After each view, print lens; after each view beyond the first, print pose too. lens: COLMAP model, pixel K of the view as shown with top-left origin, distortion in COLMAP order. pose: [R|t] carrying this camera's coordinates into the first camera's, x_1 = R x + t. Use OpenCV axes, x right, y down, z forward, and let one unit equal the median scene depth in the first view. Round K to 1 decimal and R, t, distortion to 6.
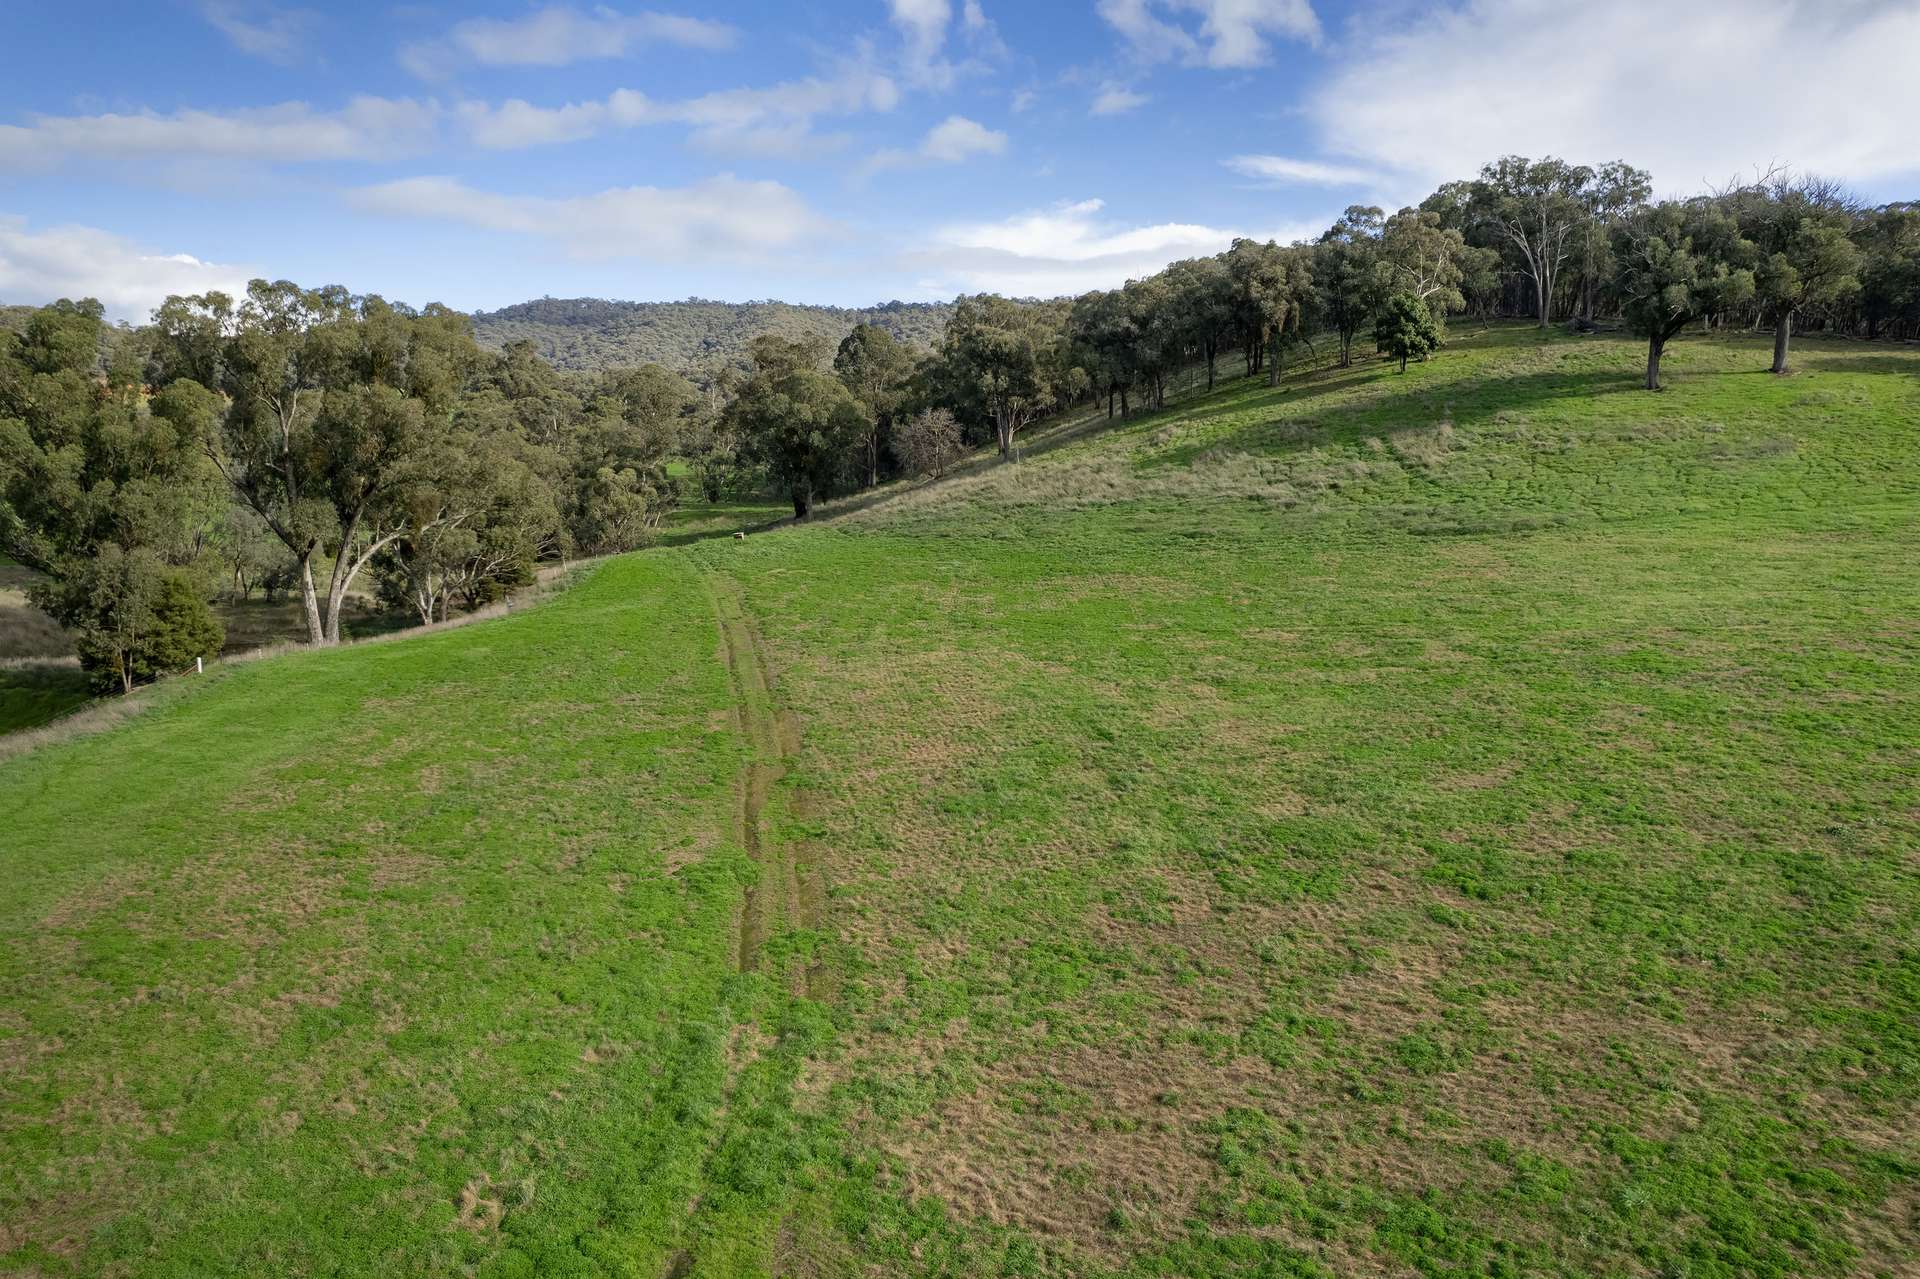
lens RADIAL K [[1294.4, 0, 973.7], [0, 1294.4, 647.9], [0, 0, 1]] dist [-0.063732, 0.057290]
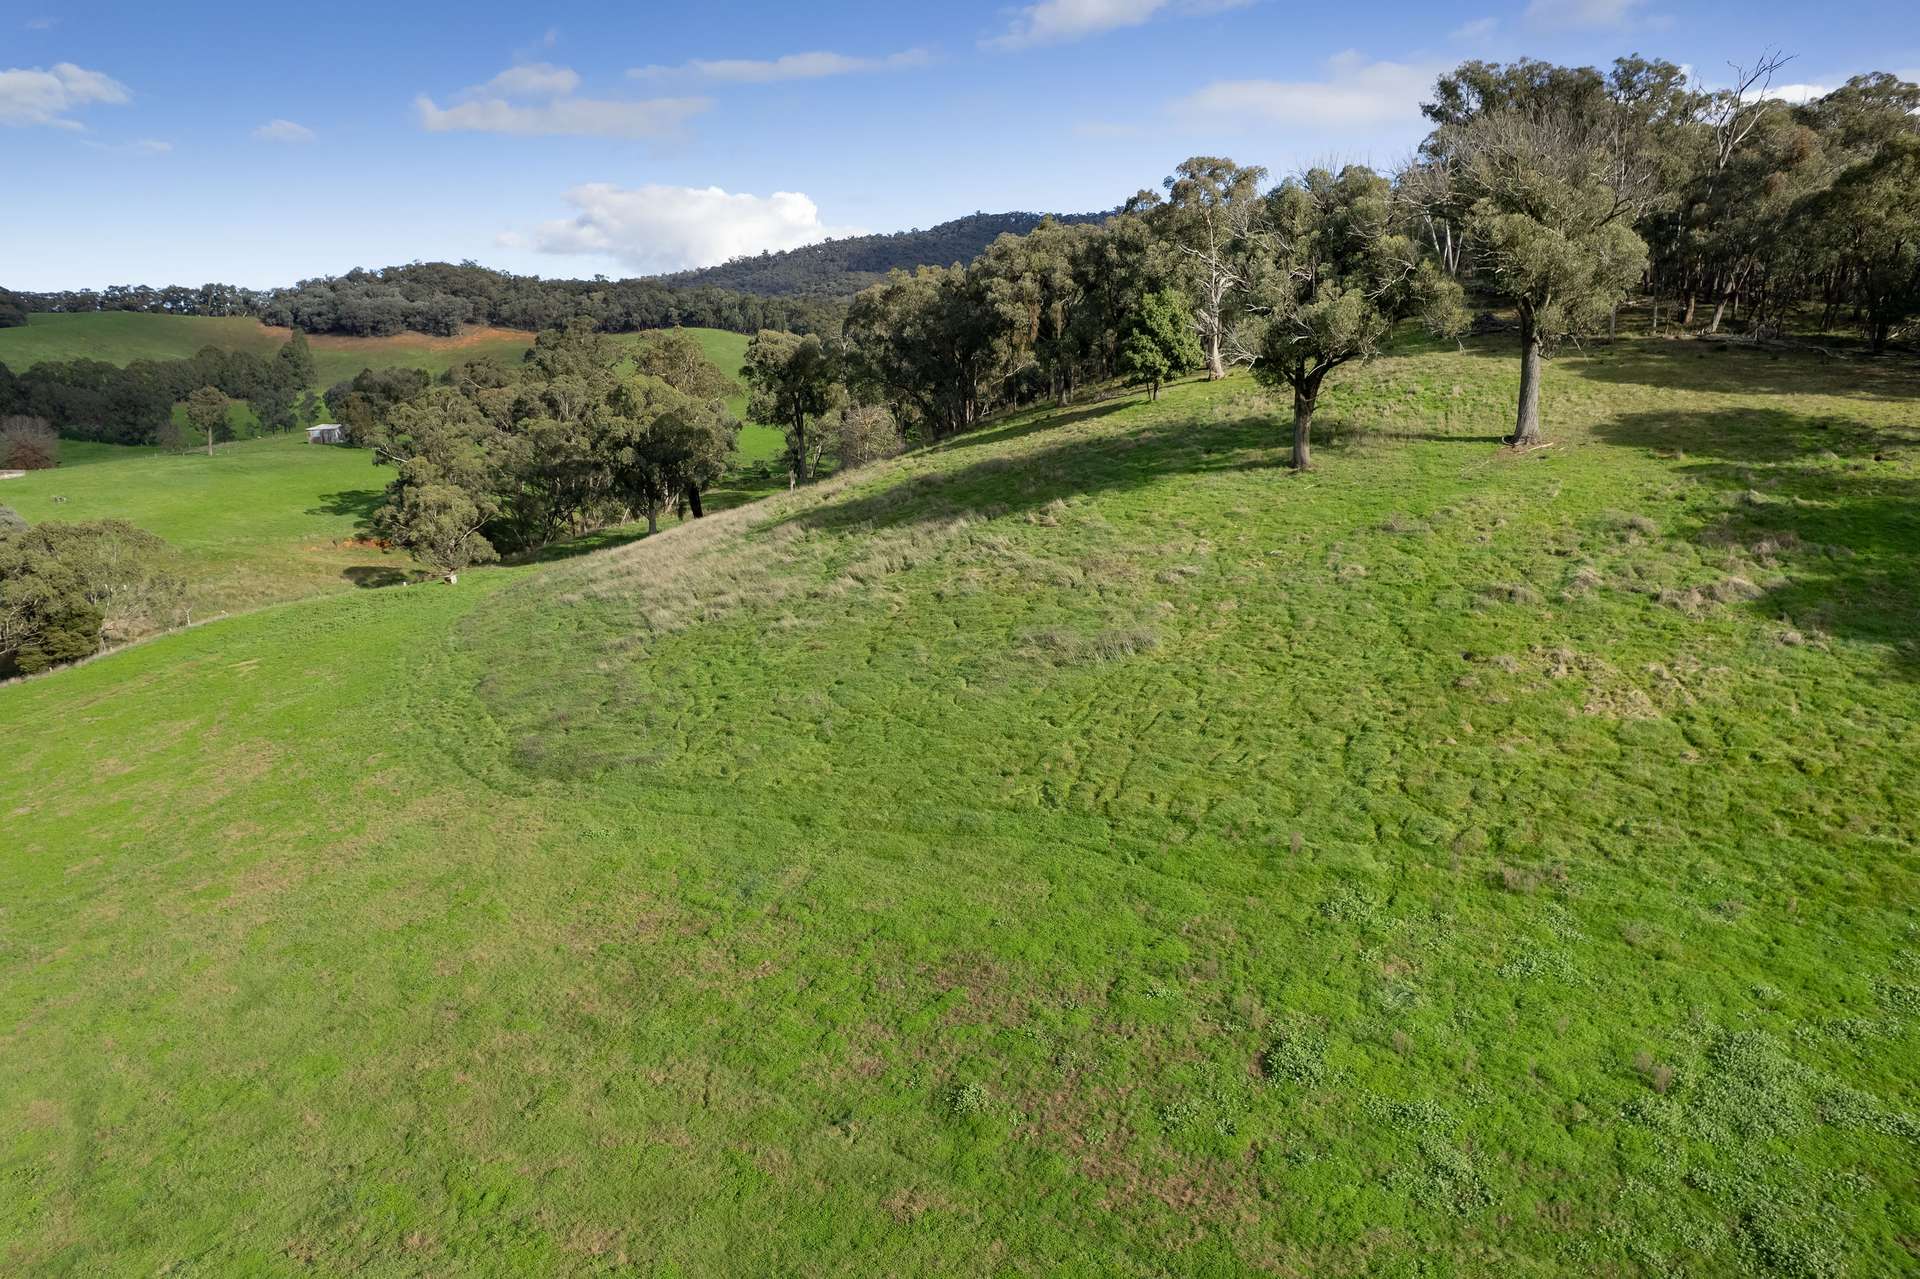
lens RADIAL K [[1294.4, 0, 954.4], [0, 1294.4, 636.5], [0, 0, 1]] dist [-0.063732, 0.057290]
pose [[0.932899, 0.065156, -0.354196, 0.467659], [-0.042560, 0.996552, 0.071224, -0.122035], [0.357616, -0.051370, 0.932455, 0.259140]]
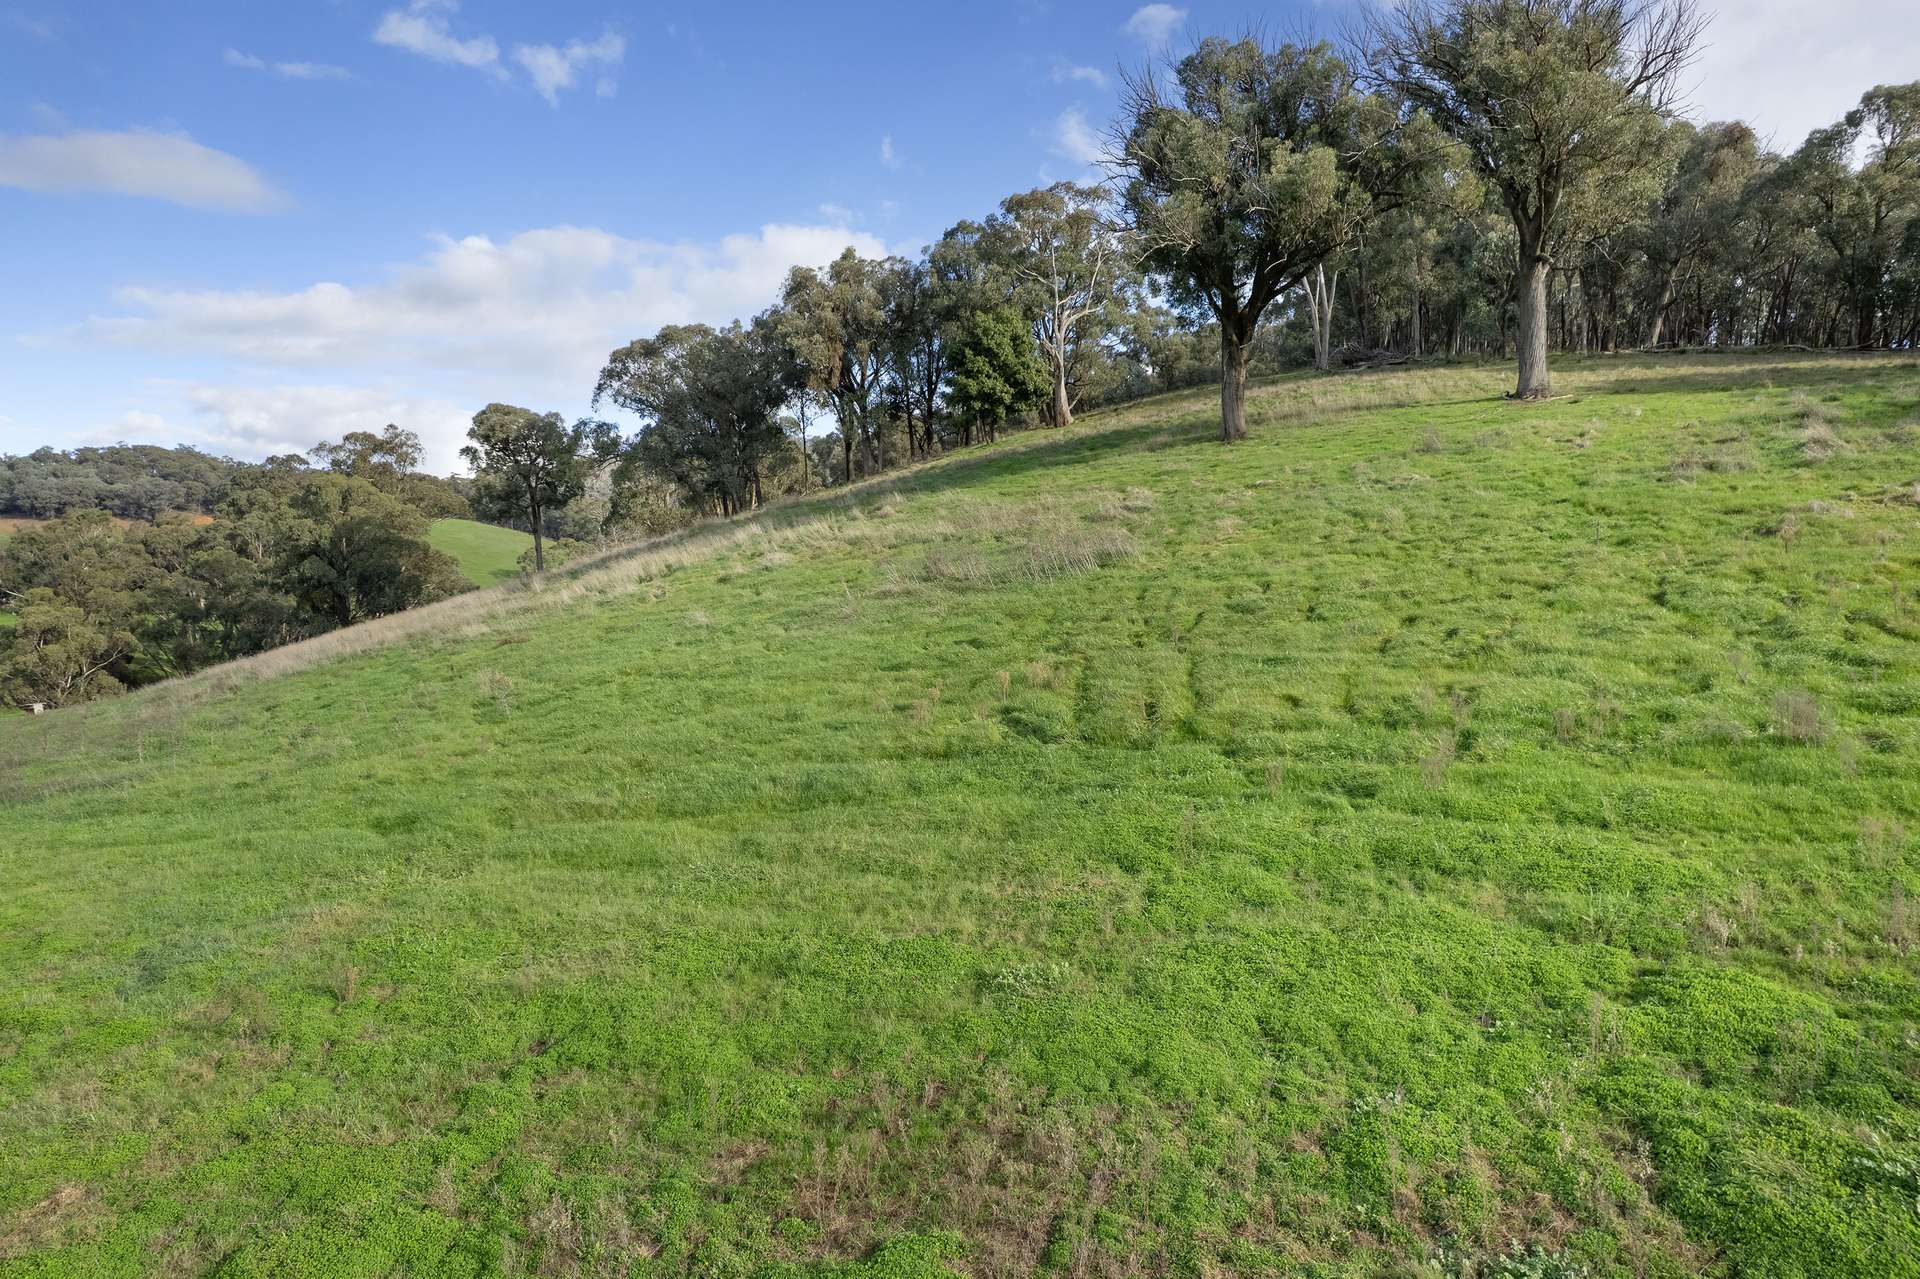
lens RADIAL K [[1294.4, 0, 968.7], [0, 1294.4, 645.0], [0, 0, 1]] dist [-0.063732, 0.057290]
pose [[0.984094, 0.008092, -0.177463, 0.403723], [-0.026401, 0.994531, -0.101054, -0.062670], [0.175675, 0.104131, 0.978925, 0.415878]]
